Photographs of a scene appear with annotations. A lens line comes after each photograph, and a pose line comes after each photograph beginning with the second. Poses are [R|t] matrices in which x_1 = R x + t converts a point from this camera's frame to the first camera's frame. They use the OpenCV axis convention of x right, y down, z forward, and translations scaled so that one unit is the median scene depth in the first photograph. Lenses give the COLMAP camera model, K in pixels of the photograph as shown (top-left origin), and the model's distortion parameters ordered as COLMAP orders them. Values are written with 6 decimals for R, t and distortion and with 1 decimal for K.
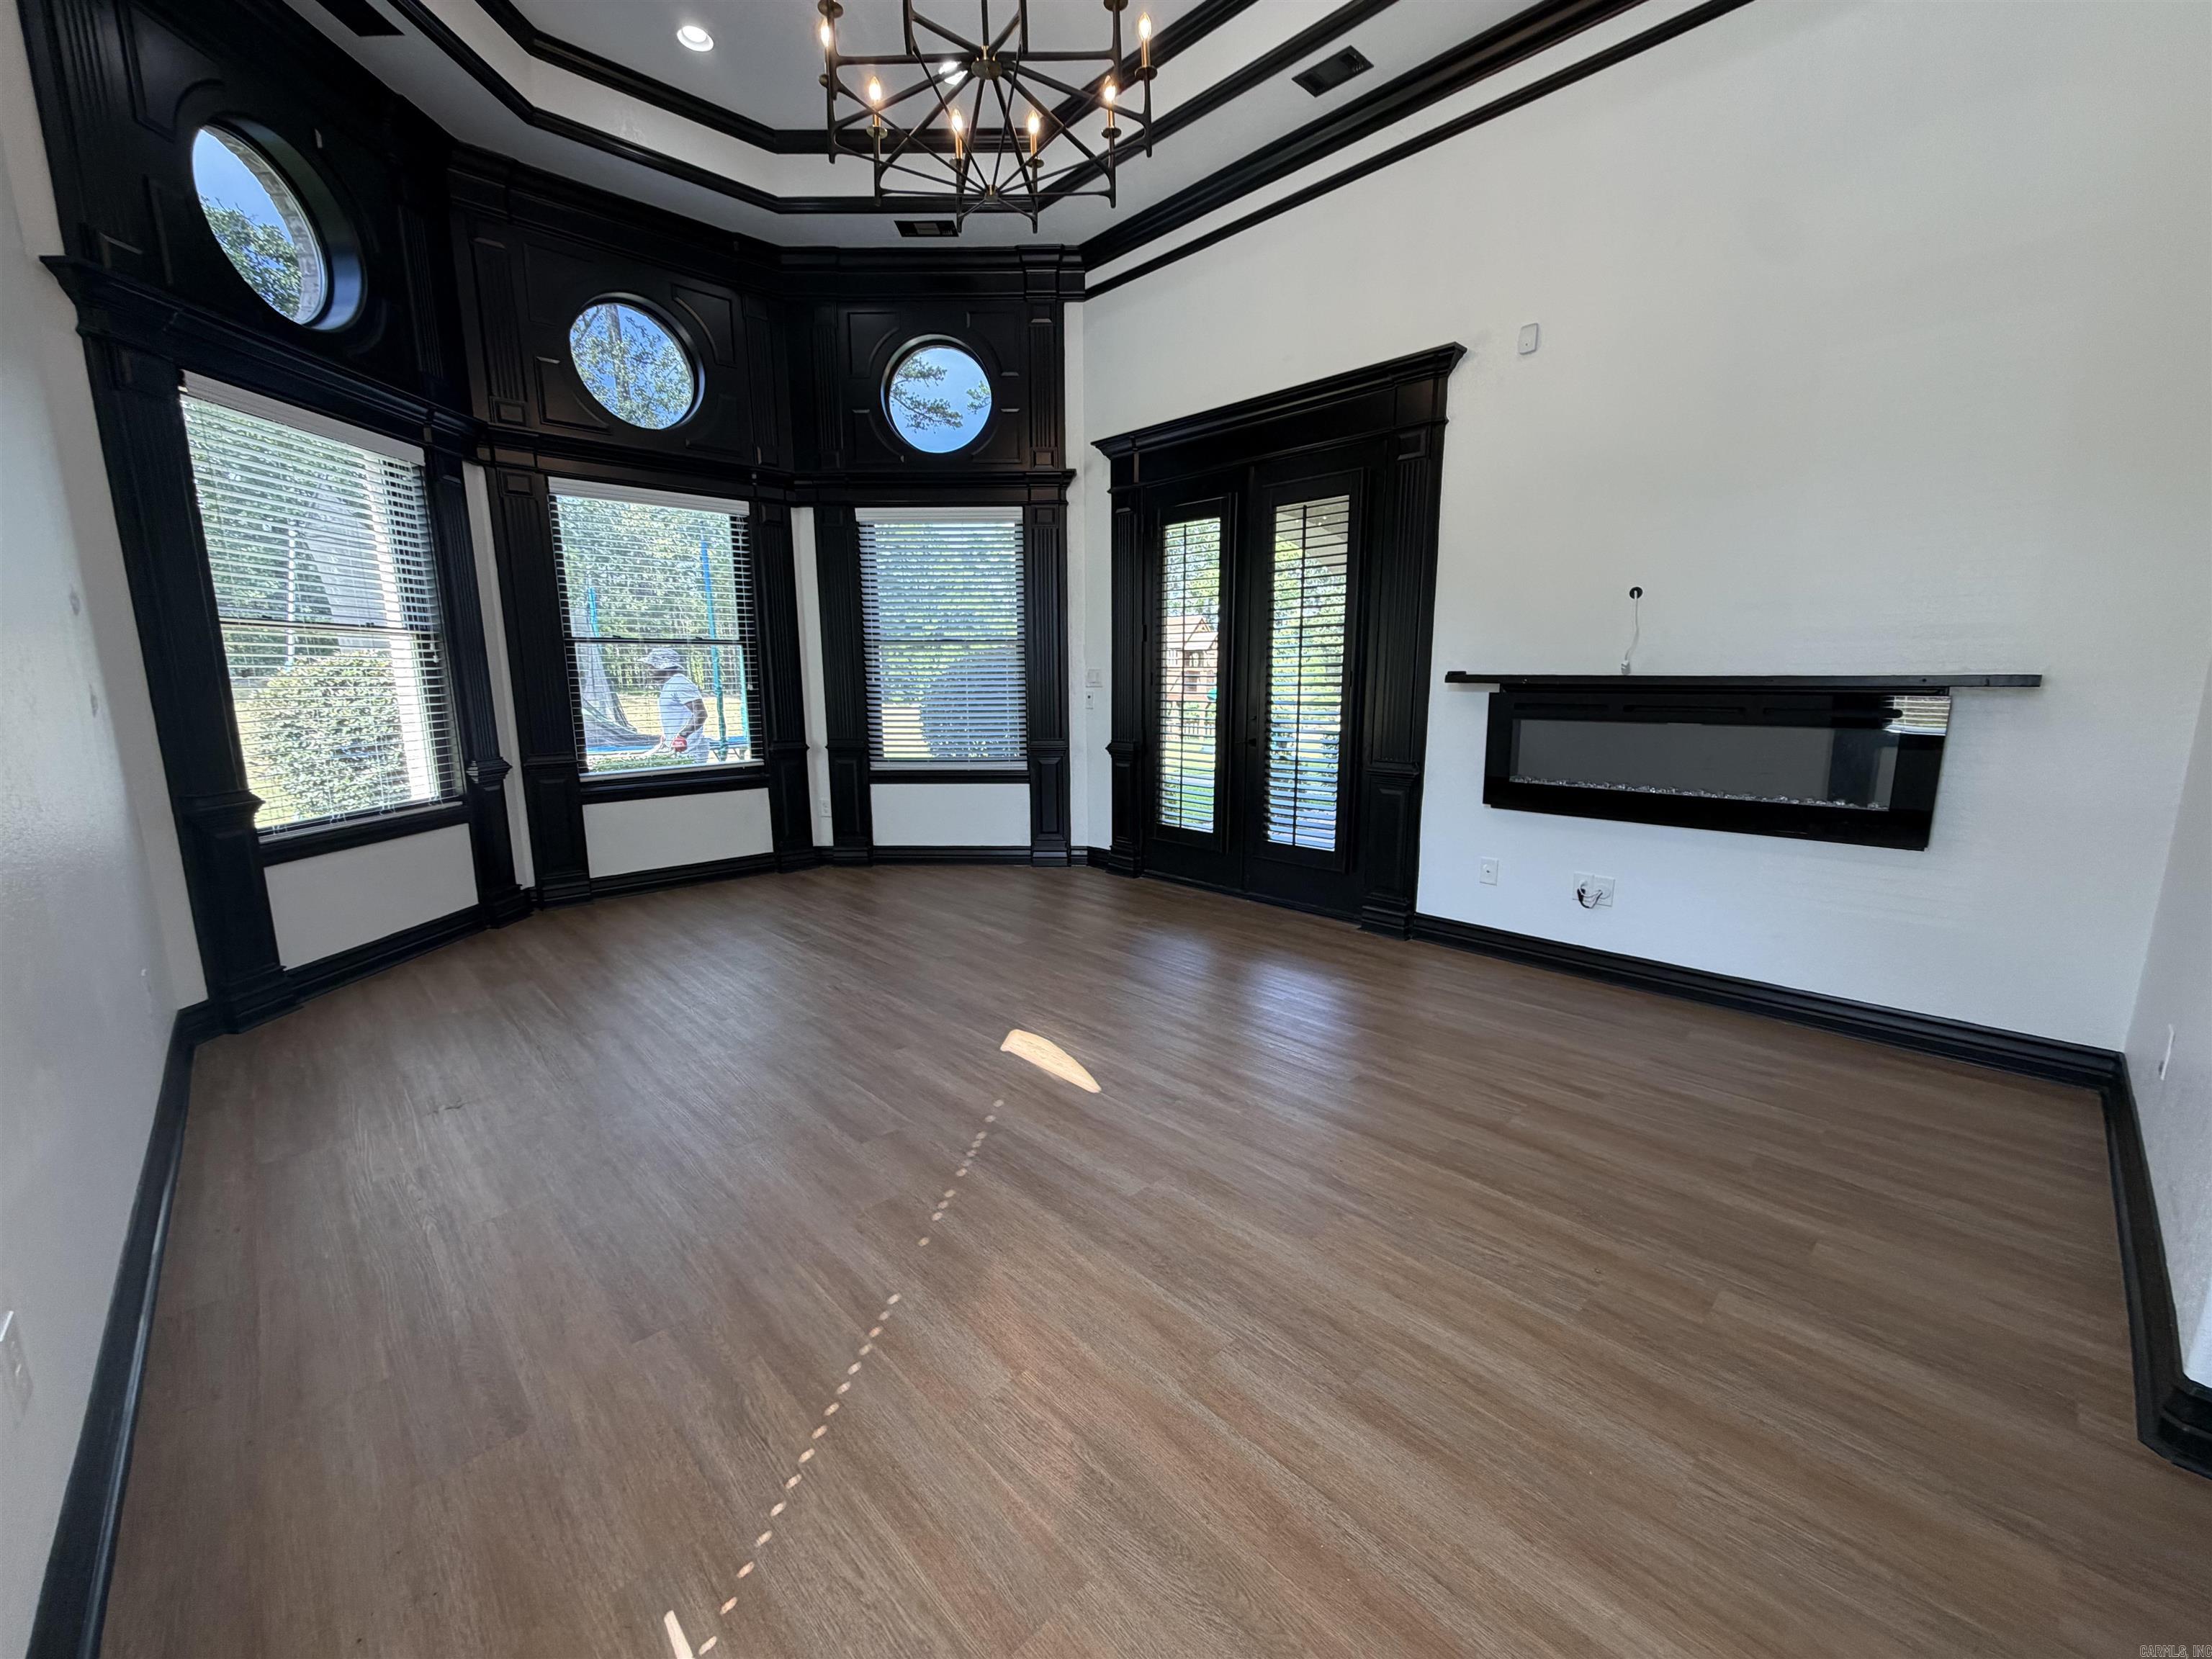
lens RADIAL K [[884.9, 0, 1103.2], [0, 884.9, 837.1], [0, 0, 1]] dist [-0.000038, 0.001556]
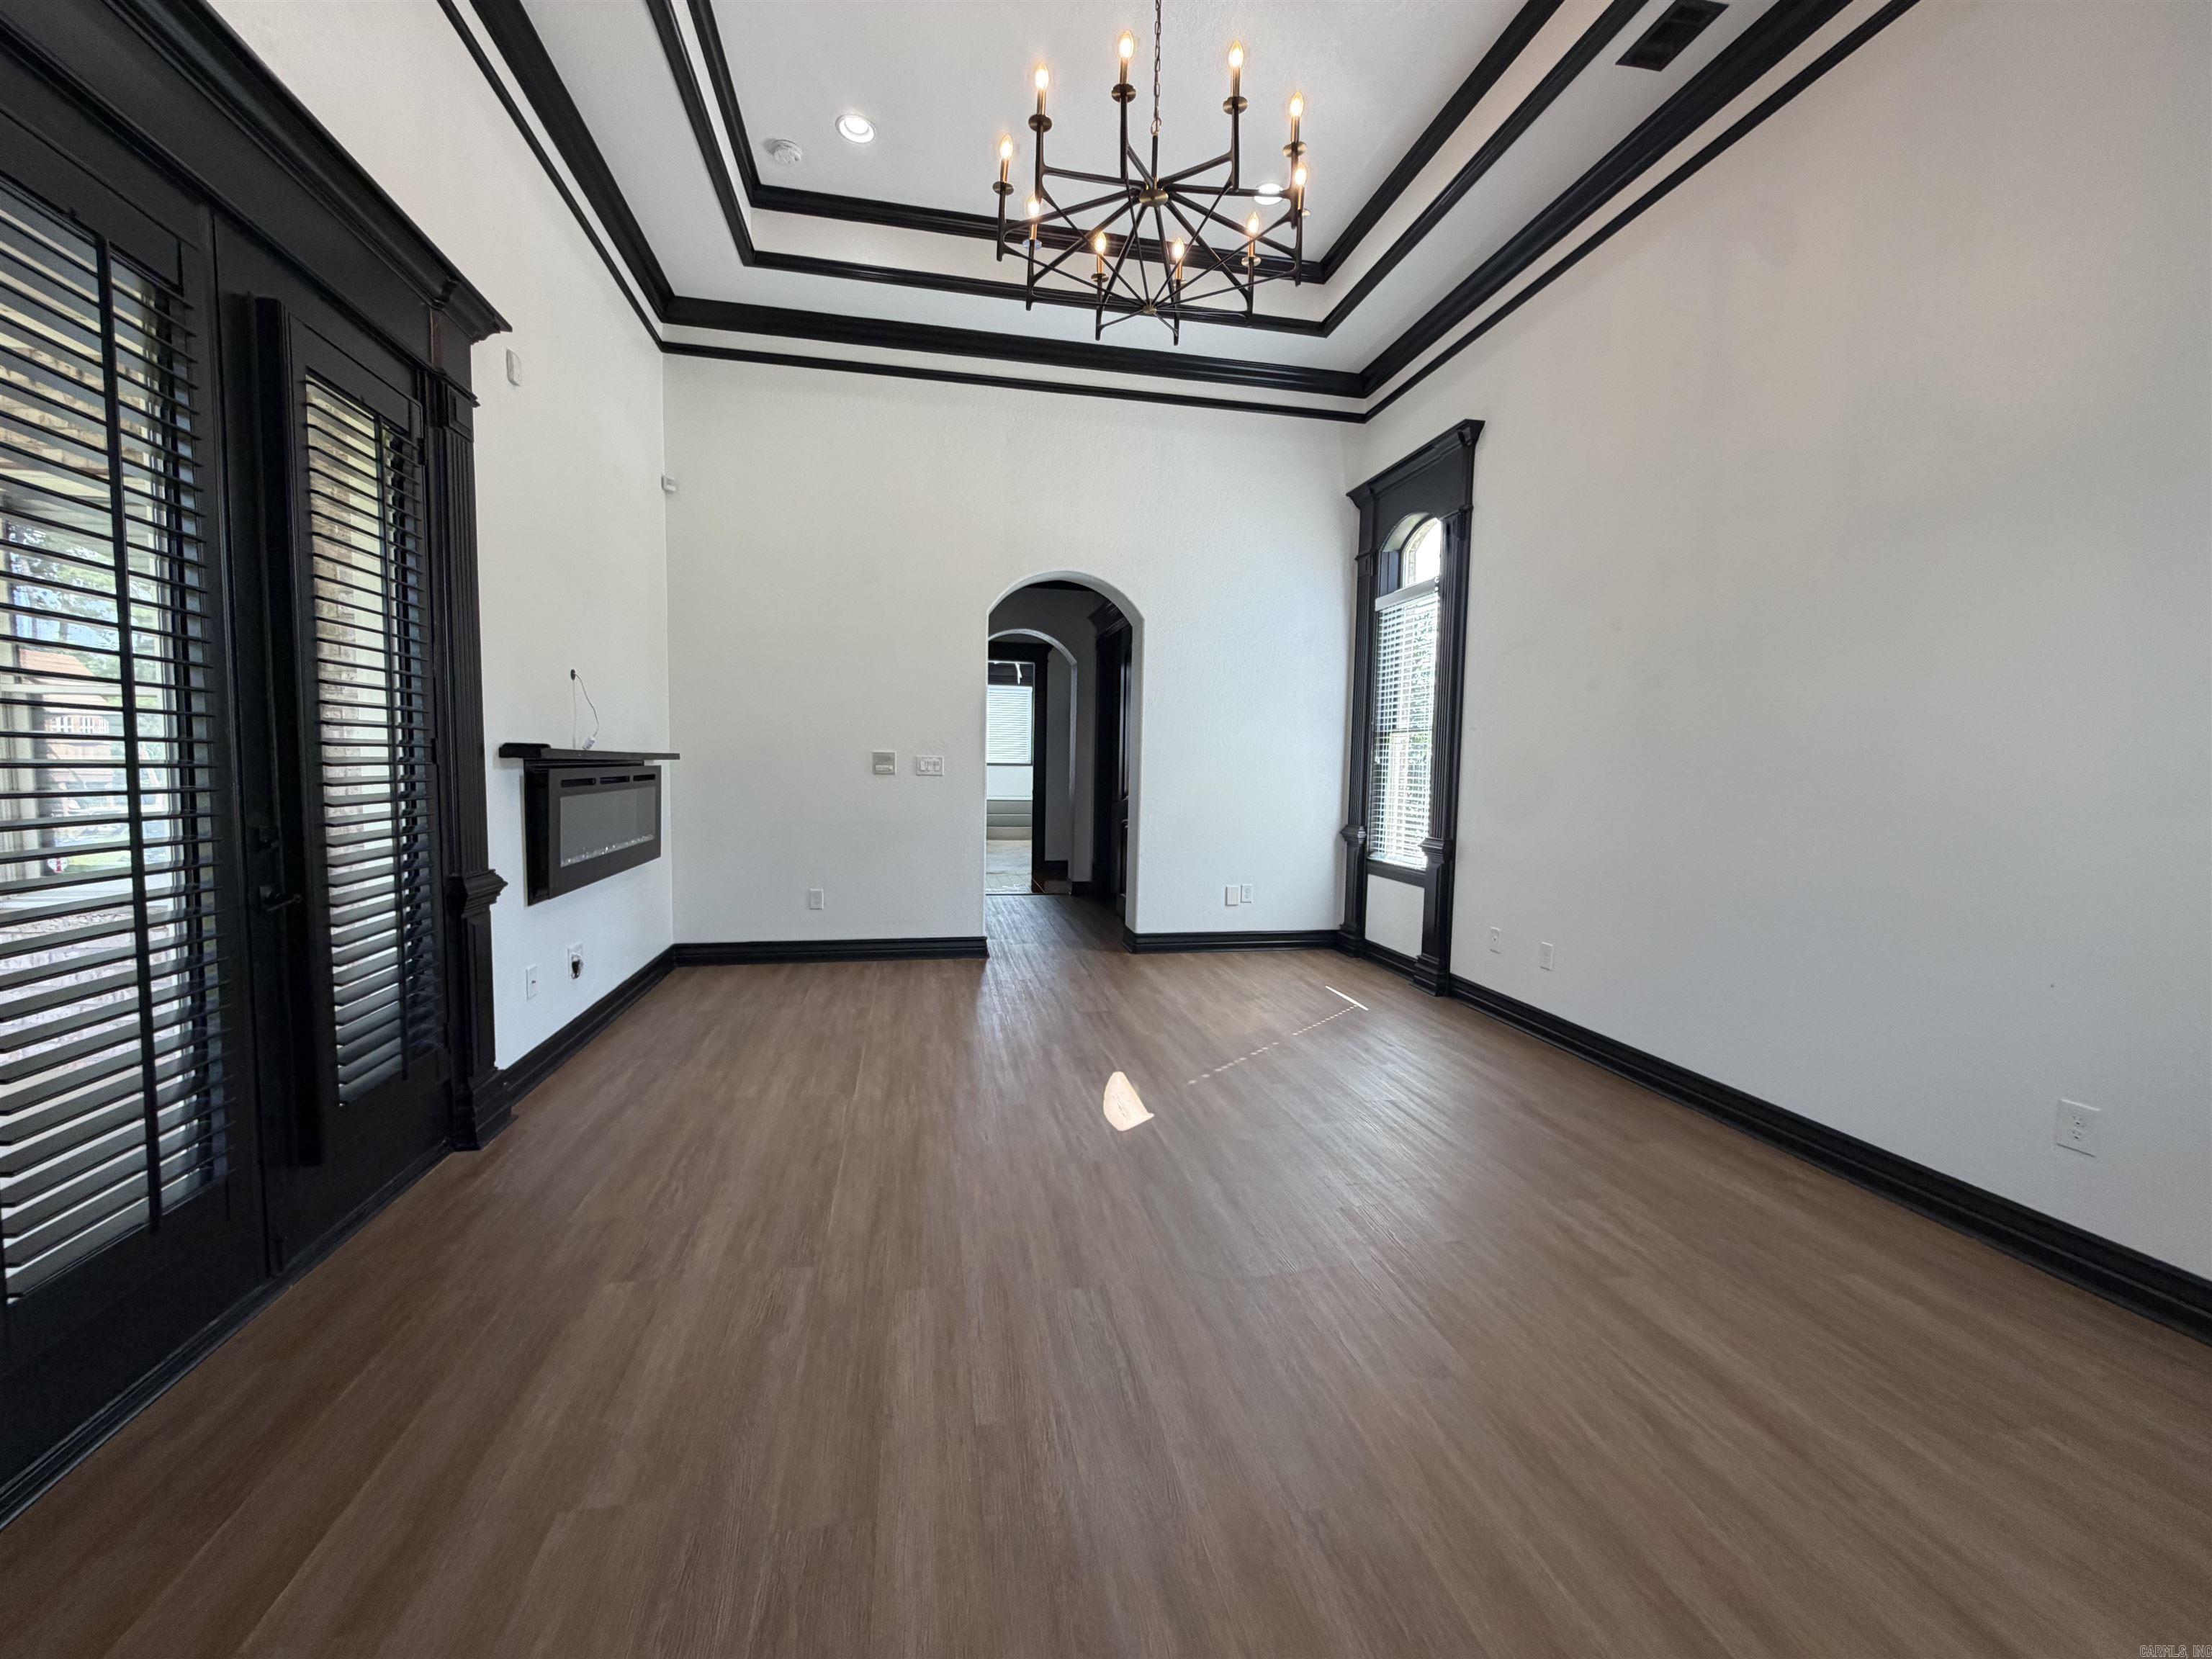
lens RADIAL K [[884.9, 0, 1107.3], [0, 884.9, 826.2], [0, 0, 1]] dist [-0.000038, 0.001556]
pose [[-0.849393, -0.046702, 0.525691, -0.669859], [0.085107, 0.970919, 0.223770, -0.360359], [-0.520854, 0.234809, -0.820717, 2.021068]]
